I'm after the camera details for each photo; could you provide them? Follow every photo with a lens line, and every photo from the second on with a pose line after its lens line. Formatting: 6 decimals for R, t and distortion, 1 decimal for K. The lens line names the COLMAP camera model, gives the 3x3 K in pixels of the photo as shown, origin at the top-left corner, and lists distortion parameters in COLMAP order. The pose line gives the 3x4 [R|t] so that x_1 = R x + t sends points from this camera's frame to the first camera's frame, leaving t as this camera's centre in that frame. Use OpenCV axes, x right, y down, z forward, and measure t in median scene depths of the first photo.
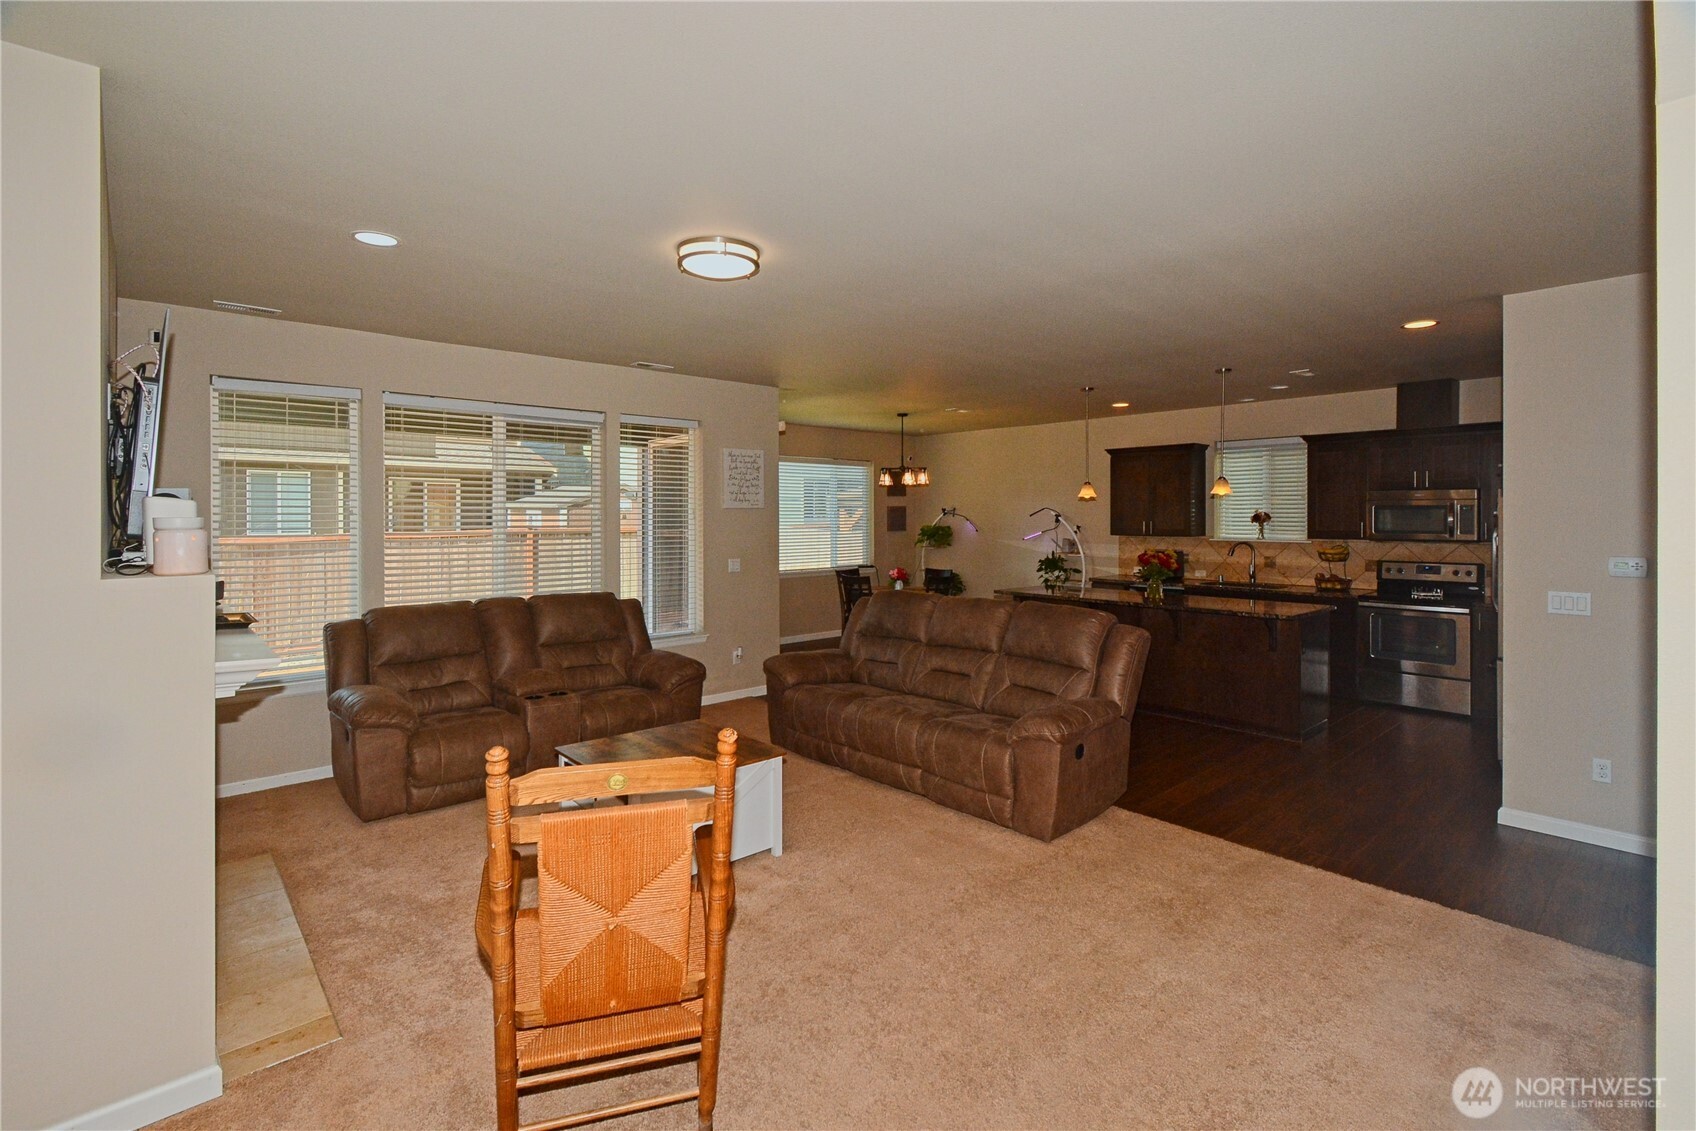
lens RADIAL K [[820.8, 0, 871.5], [0, 820.8, 520.8], [0, 0, 1]] dist [0.000626, -0.000079]
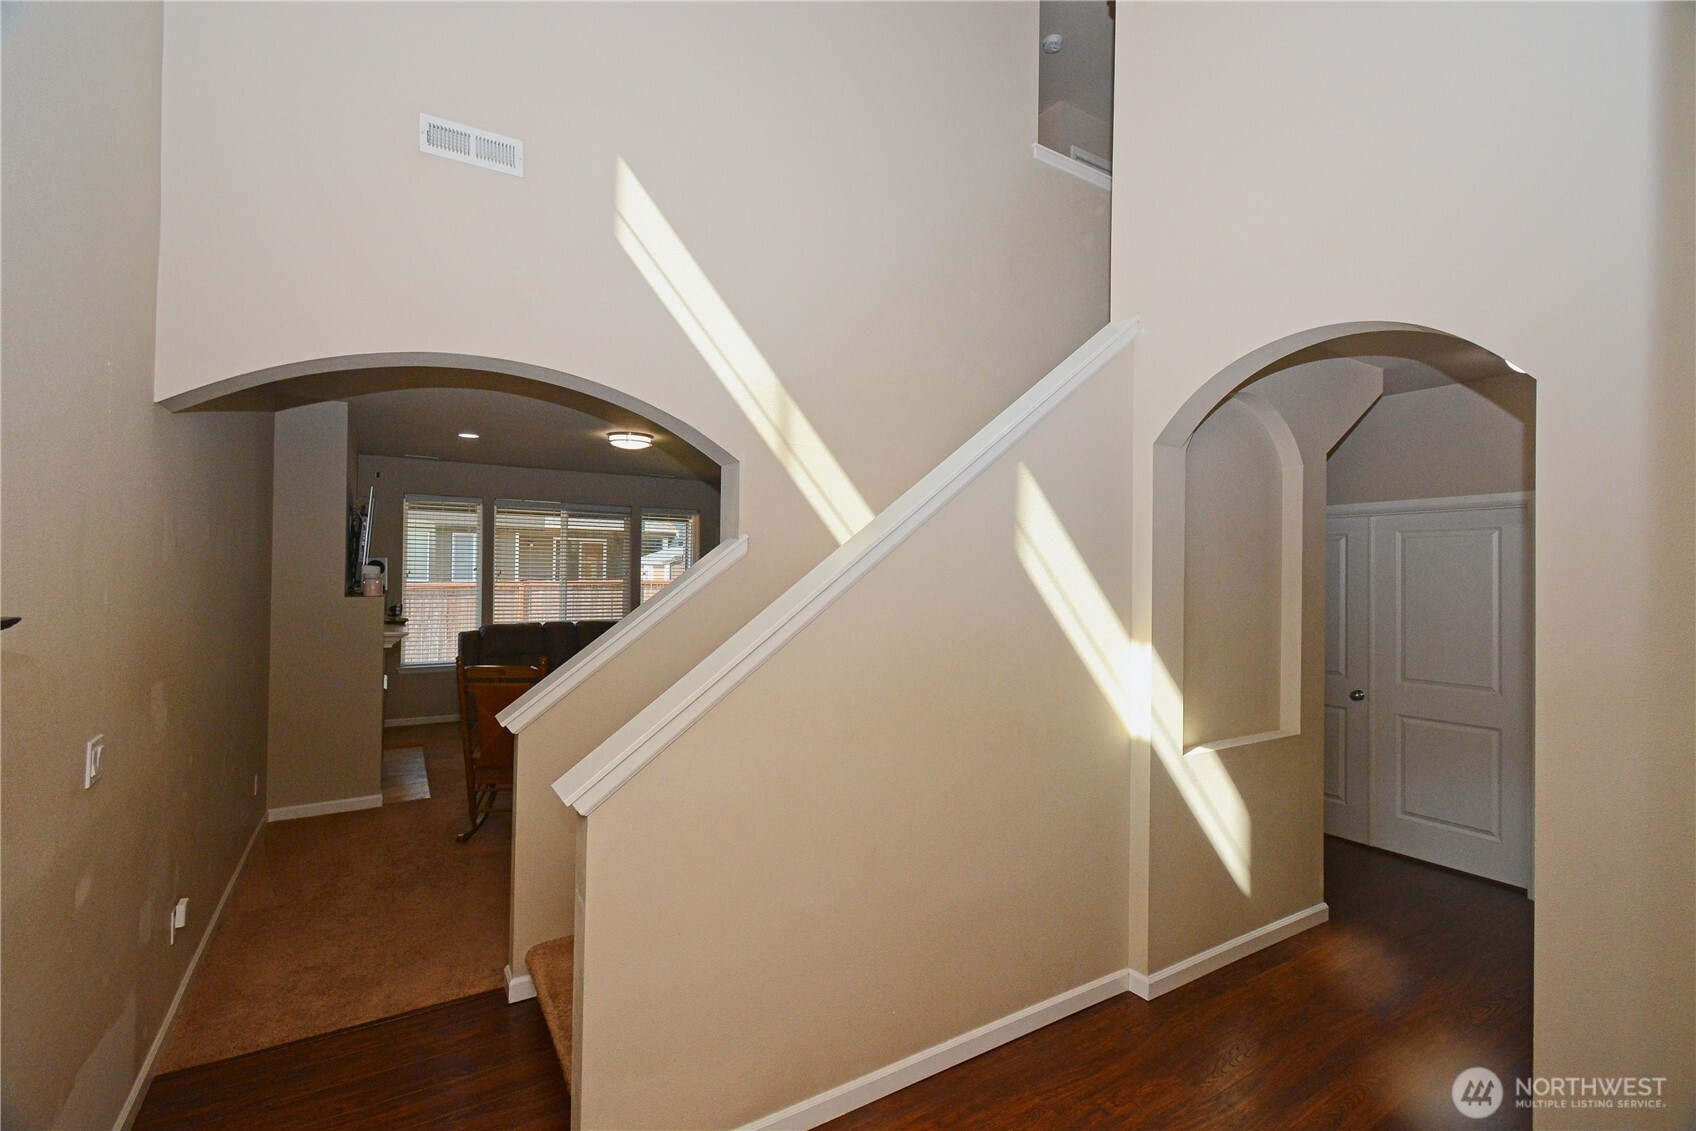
lens RADIAL K [[746.5, 0, 845.4], [0, 746.5, 567.8], [0, 0, 1]] dist [0.004224, 0.000312]
pose [[0.984782, 0.013585, -0.173263, 0.618589], [-0.015516, 0.999832, -0.009791, -0.013660], [0.173101, 0.012330, 0.984827, -0.633718]]
